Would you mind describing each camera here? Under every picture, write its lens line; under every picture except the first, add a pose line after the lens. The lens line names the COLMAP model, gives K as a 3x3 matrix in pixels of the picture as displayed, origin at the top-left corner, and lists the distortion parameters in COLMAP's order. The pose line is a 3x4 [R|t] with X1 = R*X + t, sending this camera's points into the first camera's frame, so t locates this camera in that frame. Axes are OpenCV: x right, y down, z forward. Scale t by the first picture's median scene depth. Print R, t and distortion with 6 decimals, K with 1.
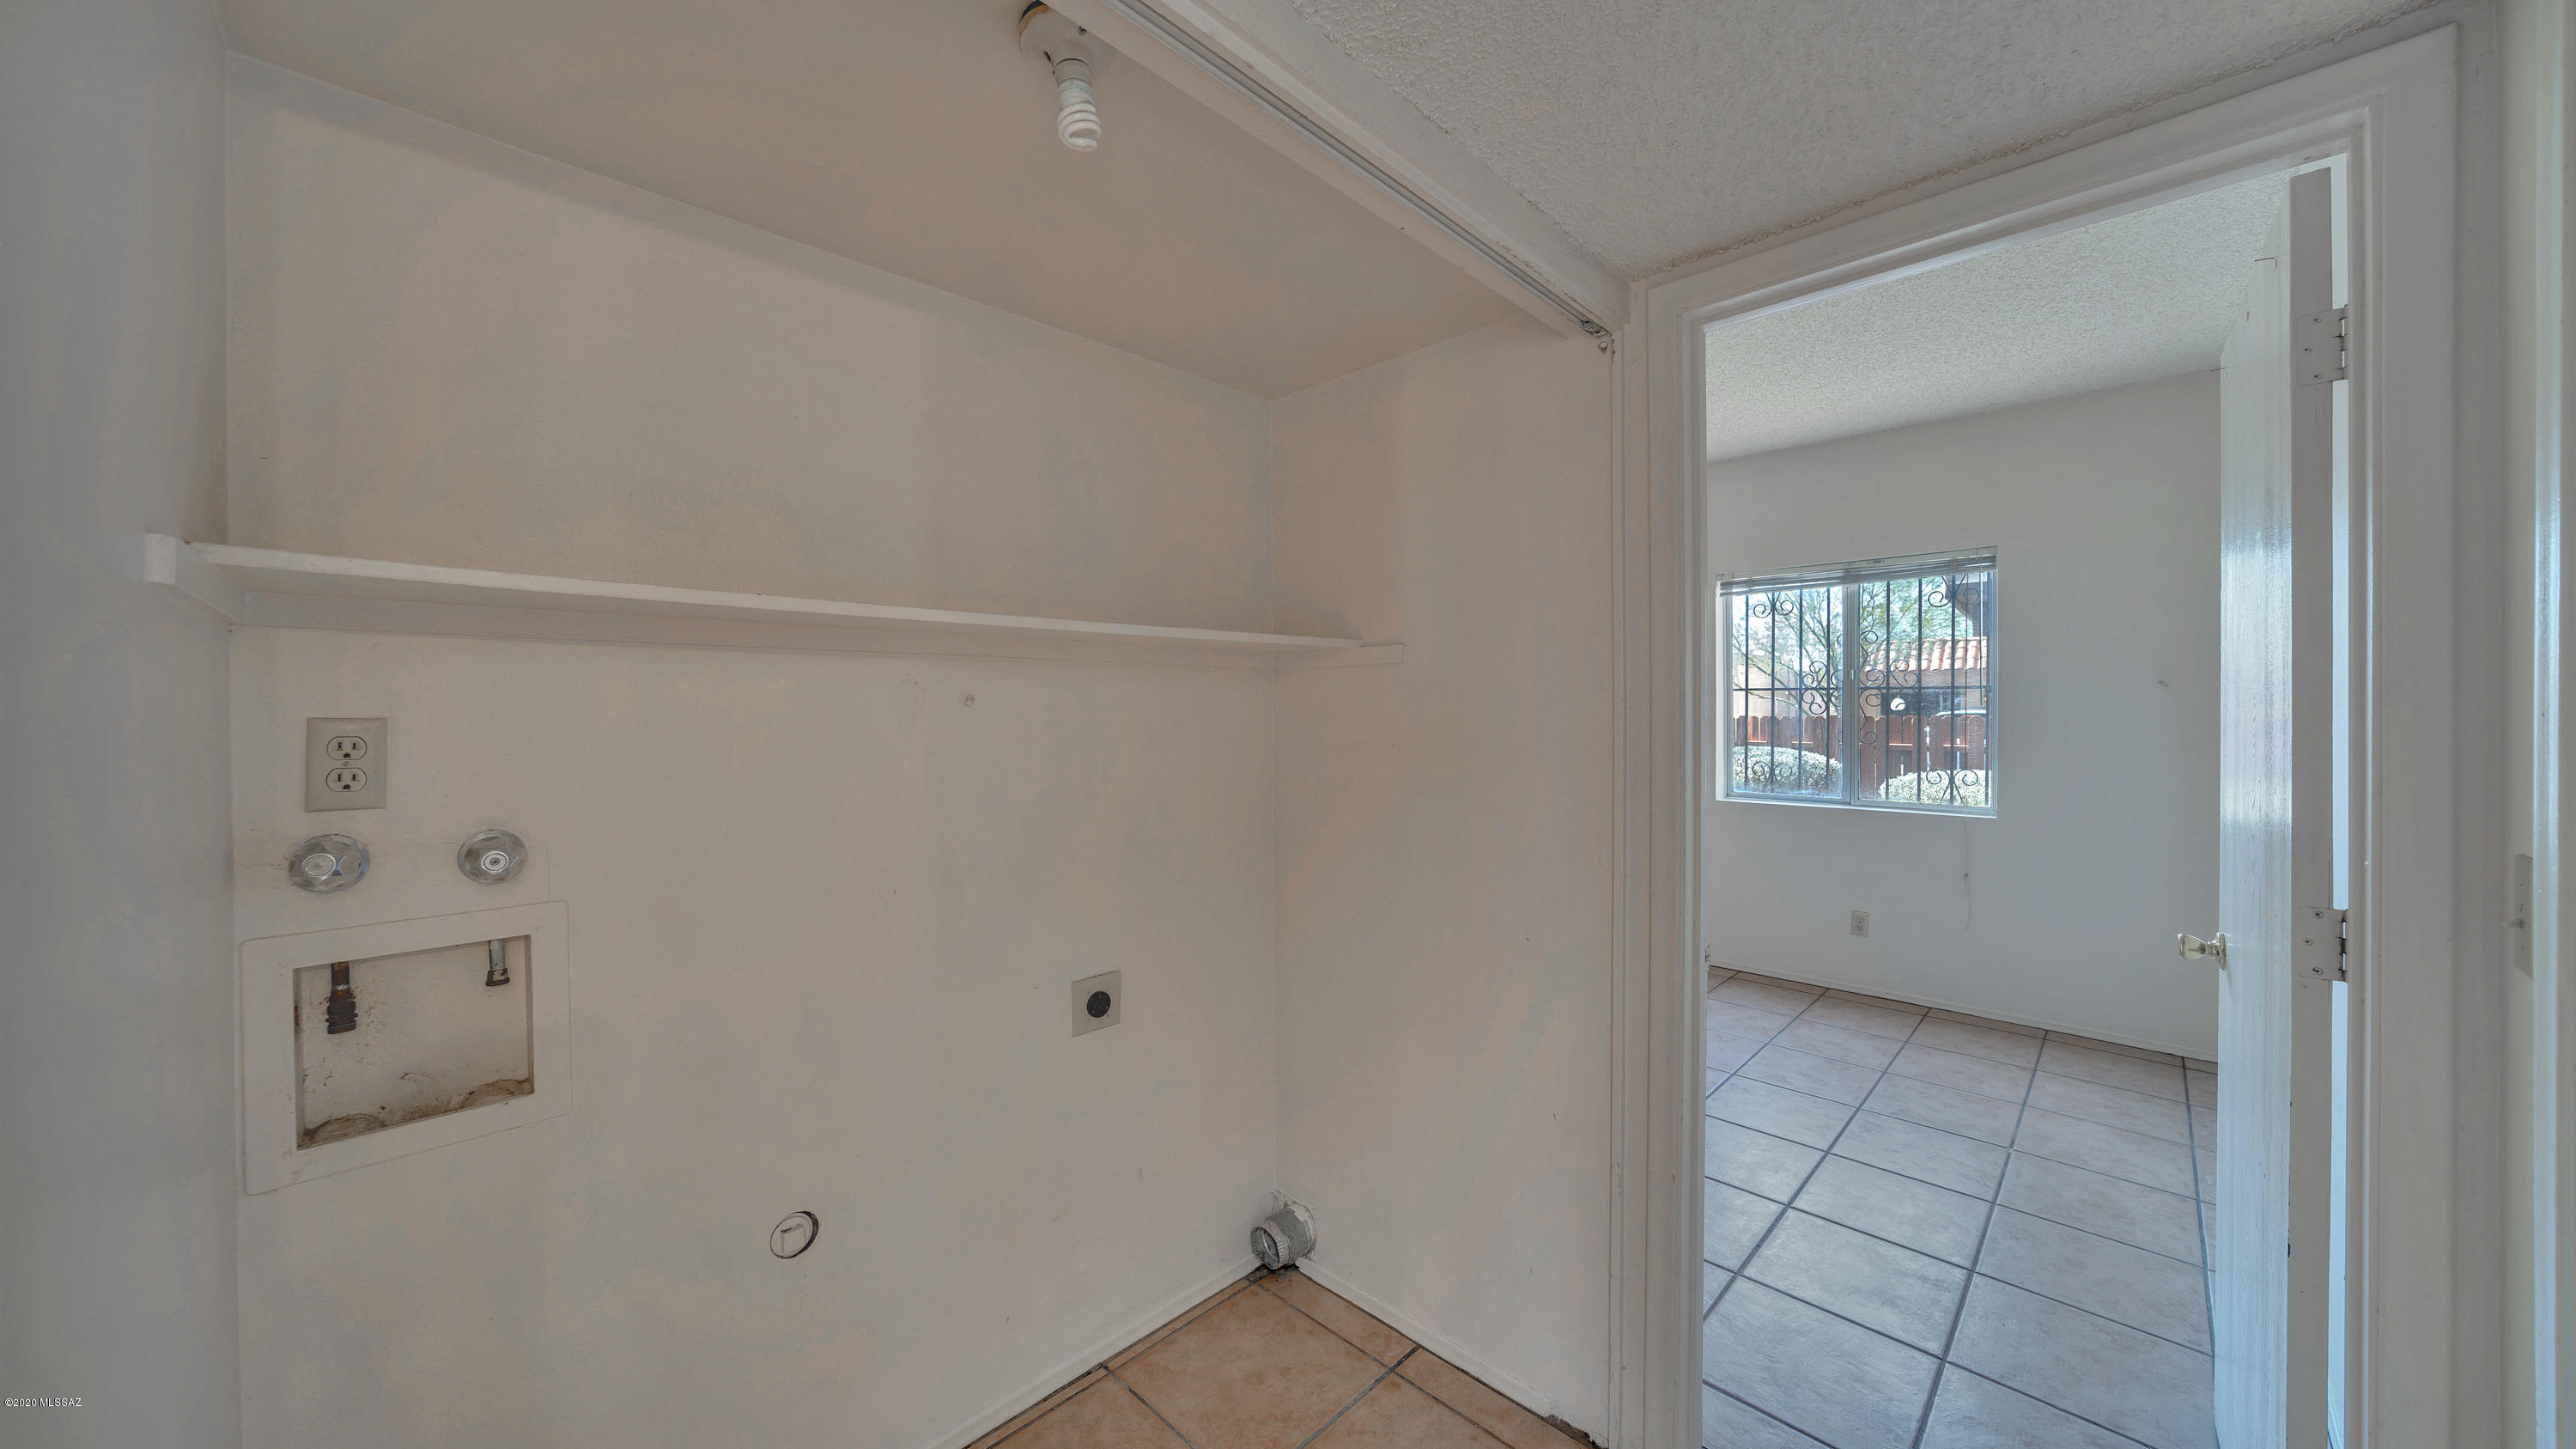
lens RADIAL K [[877.5, 0, 1283.5], [0, 877.5, 721.8], [0, 0, 1]] dist [0.000233, 0.000011]
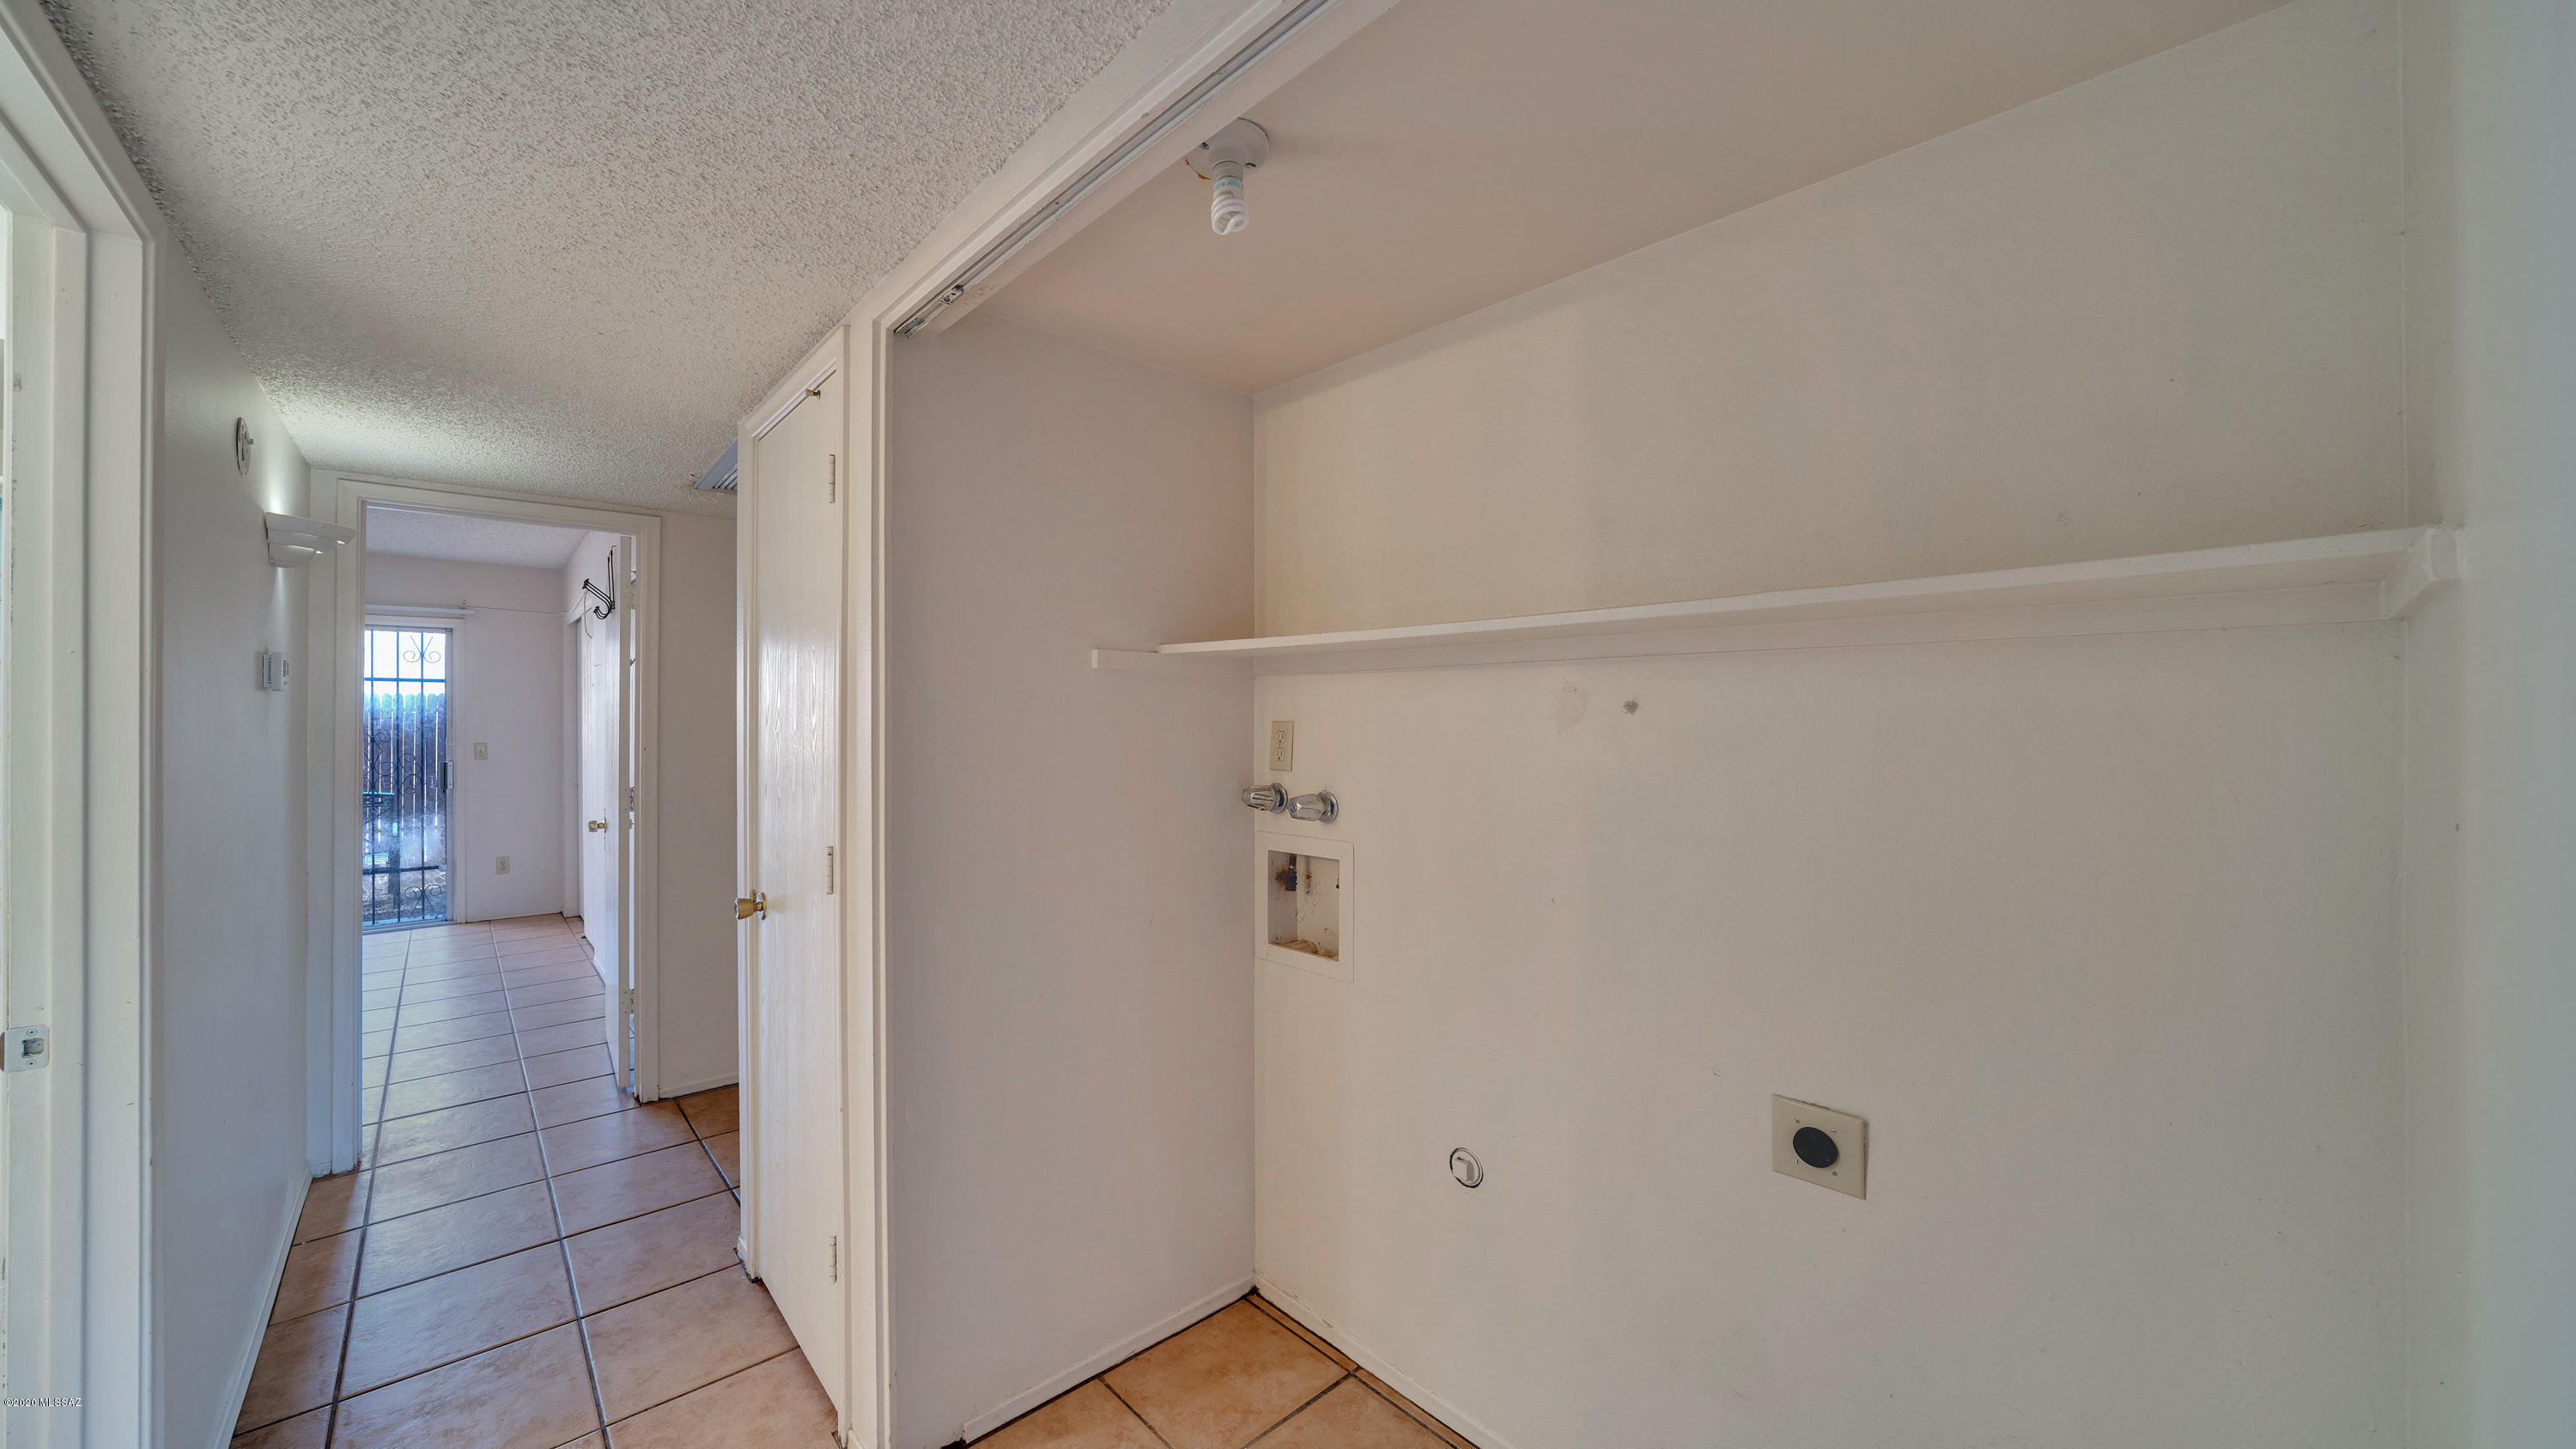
lens RADIAL K [[989.2, 0, 1284.2], [0, 989.2, 711.6], [0, 0, 1]] dist [-0.000613, -0.000014]
pose [[-0.040544, 0.001366, -0.999177, 0.925682], [-0.010292, 0.999945, 0.001784, -0.024329], [0.999125, 0.010356, -0.040528, 0.985326]]
